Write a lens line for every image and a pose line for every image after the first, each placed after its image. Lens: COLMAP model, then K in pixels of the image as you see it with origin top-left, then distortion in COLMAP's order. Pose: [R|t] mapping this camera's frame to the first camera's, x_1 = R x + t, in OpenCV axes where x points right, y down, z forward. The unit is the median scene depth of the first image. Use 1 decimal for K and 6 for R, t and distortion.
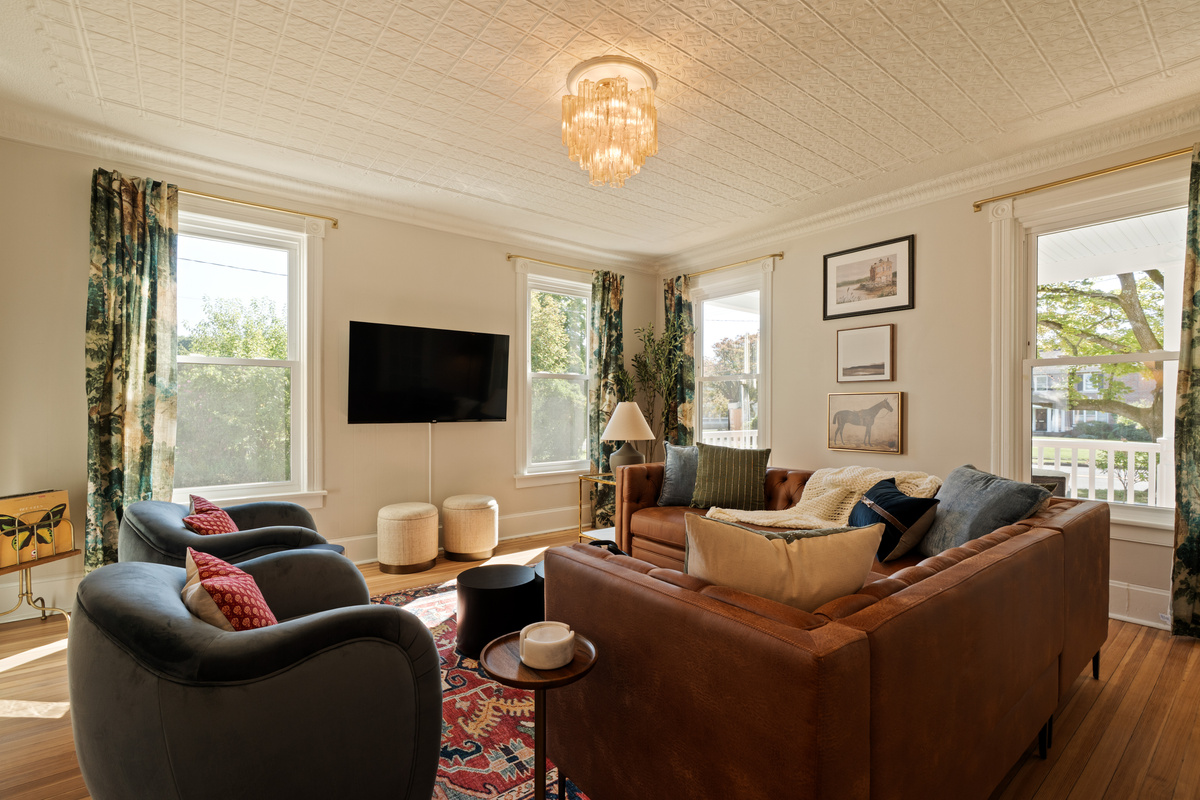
lens RADIAL K [[538.7, 0, 606.6], [0, 538.7, 404.4], [0, 0, 1]] dist [-0.004712, 0.000442]
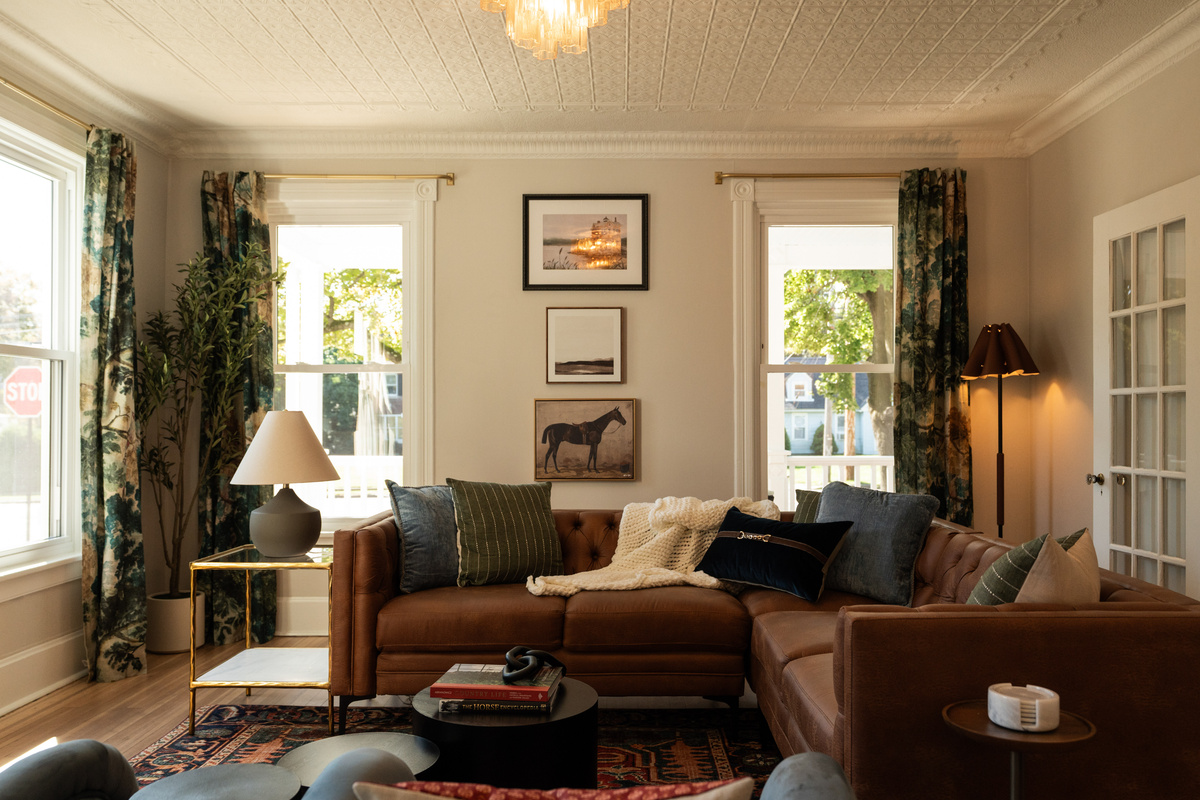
lens RADIAL K [[952.5, 0, 635.4], [0, 952.5, 409.3], [0, 0, 1]] dist [0.003016, 0.001930]
pose [[0.624316, 0.003159, 0.781165, -0.444916], [-0.001480, 0.999995, -0.002862, -0.003641], [-0.781170, 0.000630, 0.624318, 0.144474]]
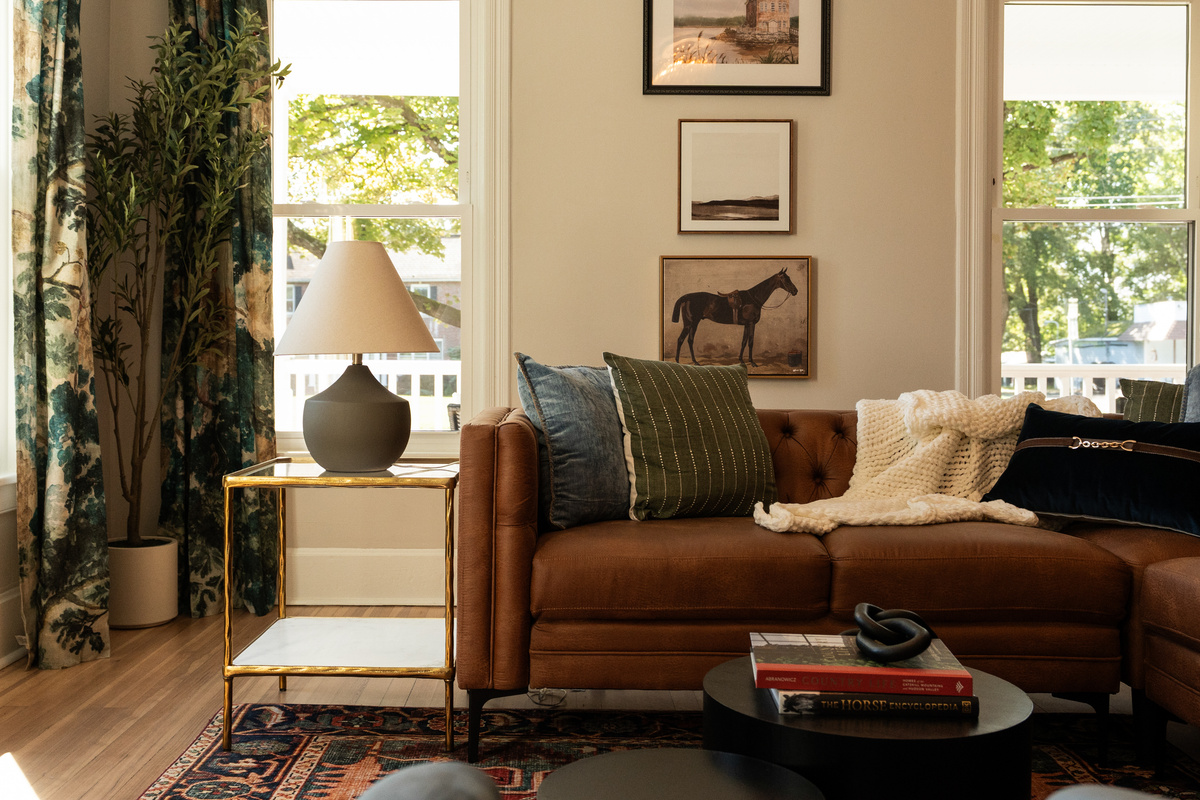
lens RADIAL K [[1226.9, 0, 596.6], [0, 1226.9, 362.3], [0, 0, 1]] dist [0.002439, 0.000000]
pose [[0.622770, -0.010001, 0.782341, -0.433656], [-0.007387, 0.999799, 0.018661, 0.050612], [-0.782370, -0.017401, 0.622570, 0.386380]]
